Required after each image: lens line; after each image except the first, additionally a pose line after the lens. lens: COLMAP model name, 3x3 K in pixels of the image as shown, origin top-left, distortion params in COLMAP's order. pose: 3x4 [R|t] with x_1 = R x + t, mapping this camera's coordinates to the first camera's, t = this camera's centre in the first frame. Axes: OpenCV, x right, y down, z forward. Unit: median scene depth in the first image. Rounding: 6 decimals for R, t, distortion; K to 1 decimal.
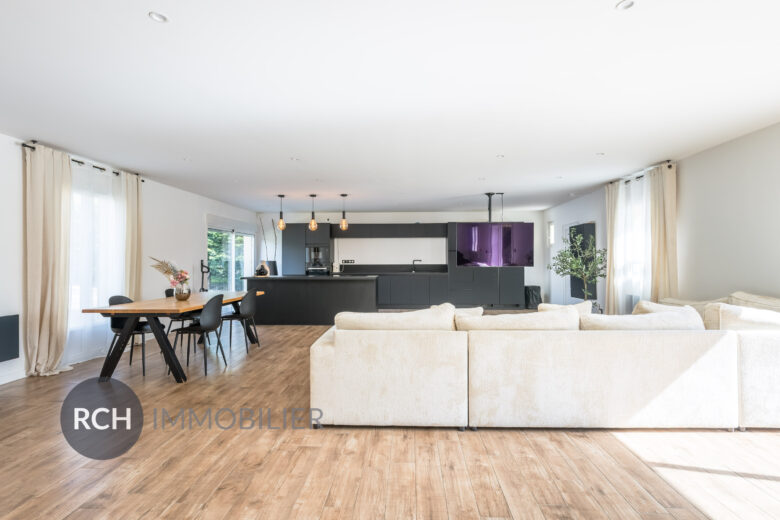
lens RADIAL K [[374.7, 0, 392.1], [0, 374.7, 264.9], [0, 0, 1]] dist [0.003421, 0.000478]
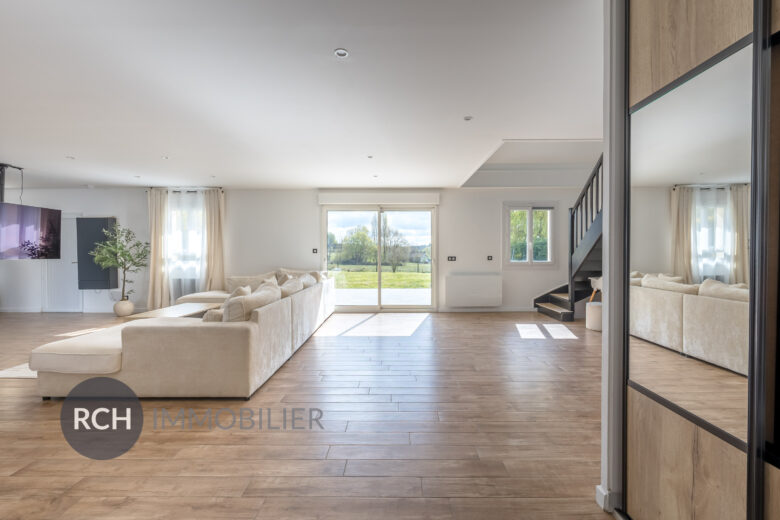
lens RADIAL K [[338.6, 0, 391.9], [0, 338.6, 254.2], [0, 0, 1]] dist [-0.000655, -0.000110]
pose [[-0.022464, -0.000902, 0.999747, -0.637082], [0.015901, 0.999873, 0.001259, 0.006196], [-0.999621, 0.015925, -0.022447, 0.310157]]
